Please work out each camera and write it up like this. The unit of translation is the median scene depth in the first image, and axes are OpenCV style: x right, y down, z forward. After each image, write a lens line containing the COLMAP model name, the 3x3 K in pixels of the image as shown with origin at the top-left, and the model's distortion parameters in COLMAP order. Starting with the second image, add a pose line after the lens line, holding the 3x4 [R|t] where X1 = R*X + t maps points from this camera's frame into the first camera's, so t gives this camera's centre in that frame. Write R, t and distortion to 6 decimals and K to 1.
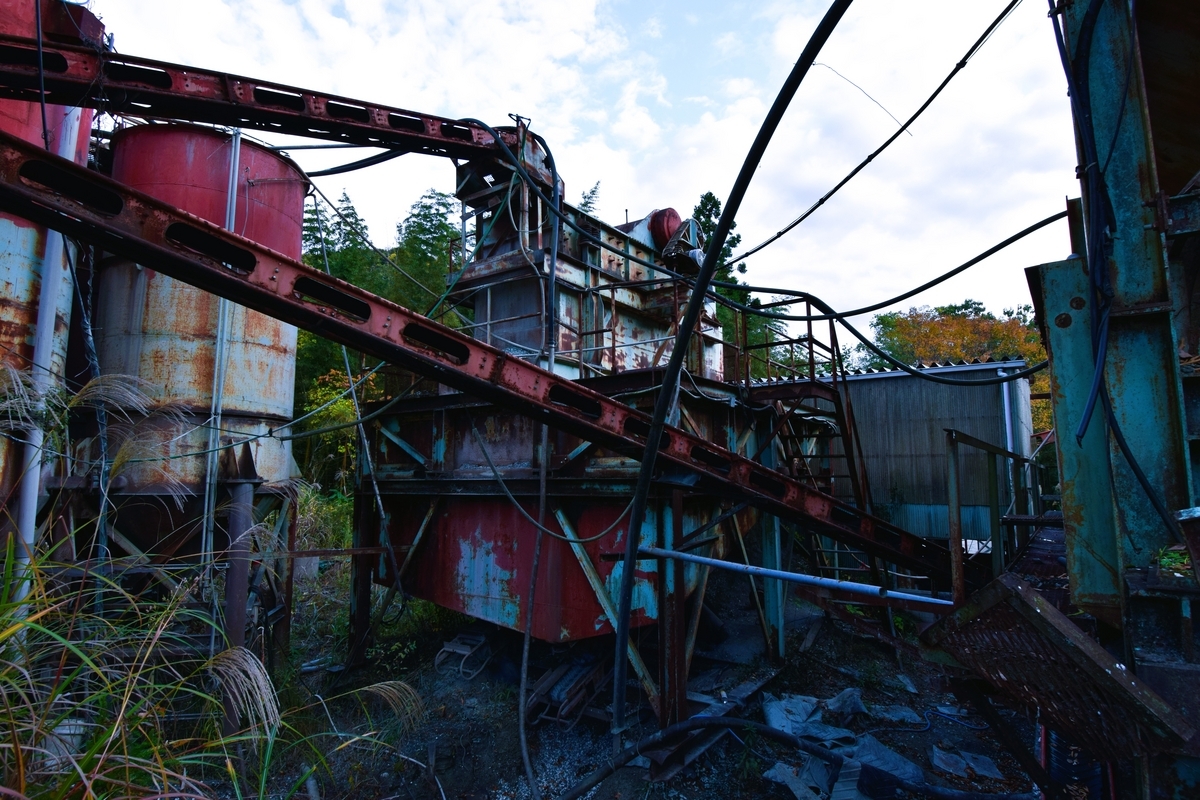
lens RADIAL K [[641.5, 0, 600.0], [0, 641.5, 400.0], [0, 0, 1]] dist [-0.001790, -0.000057]
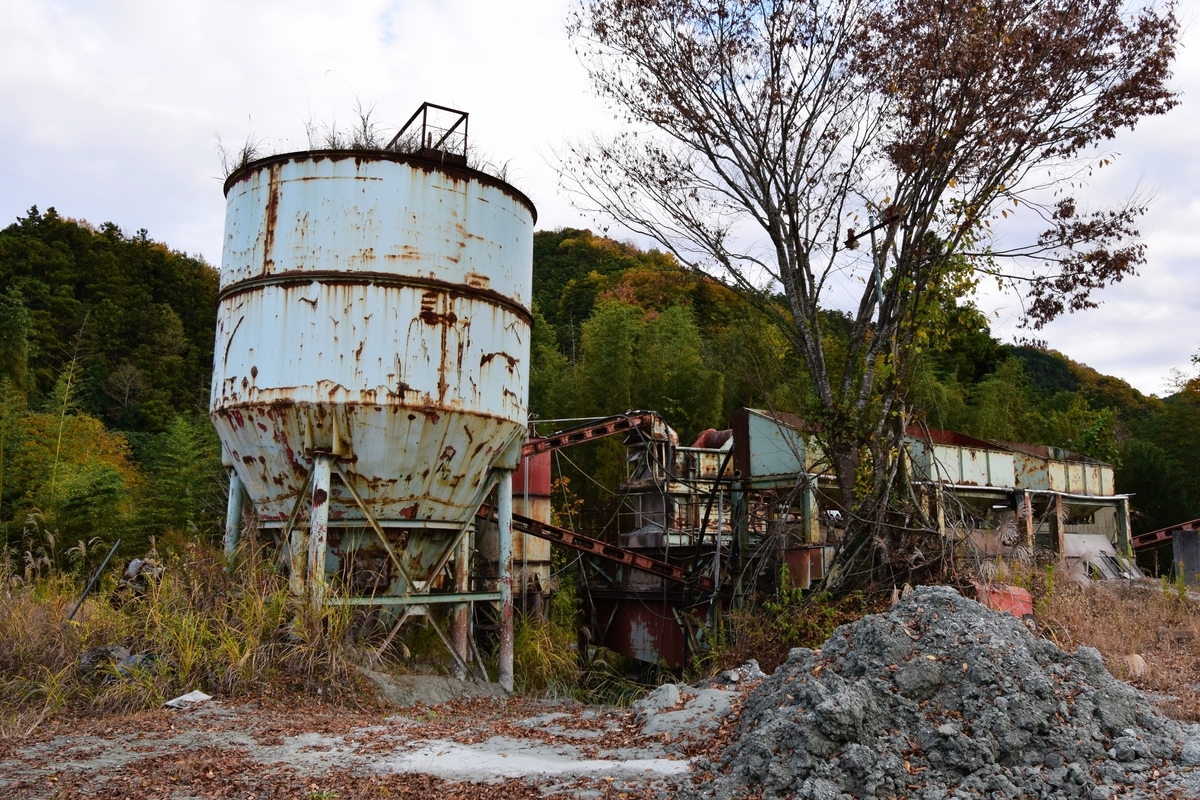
lens RADIAL K [[1007.1, 0, 600.0], [0, 1007.1, 400.0], [0, 0, 1]] dist [0.005412, -0.000013]
pose [[0.959618, -0.042132, -0.278134, 0.610389], [0.033613, 0.998810, -0.035329, -0.373987], [0.279292, 0.024553, 0.959892, -2.122169]]
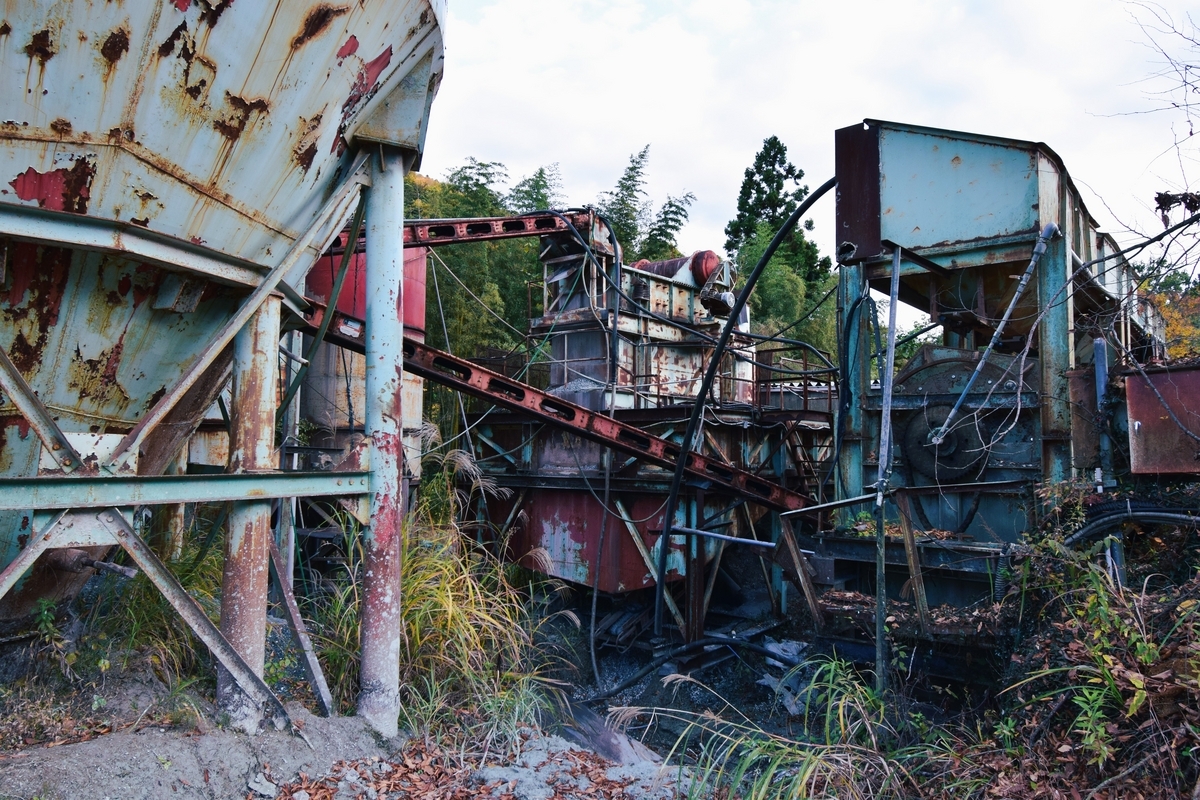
lens RADIAL K [[803.8, 0, 600.0], [0, 803.8, 400.0], [0, 0, 1]] dist [-0.002091, -0.006202]
pose [[0.998433, 0.012899, -0.054462, -0.009649], [-0.009800, 0.998338, 0.056796, -0.136760], [0.055104, -0.056174, 0.996899, -0.687980]]
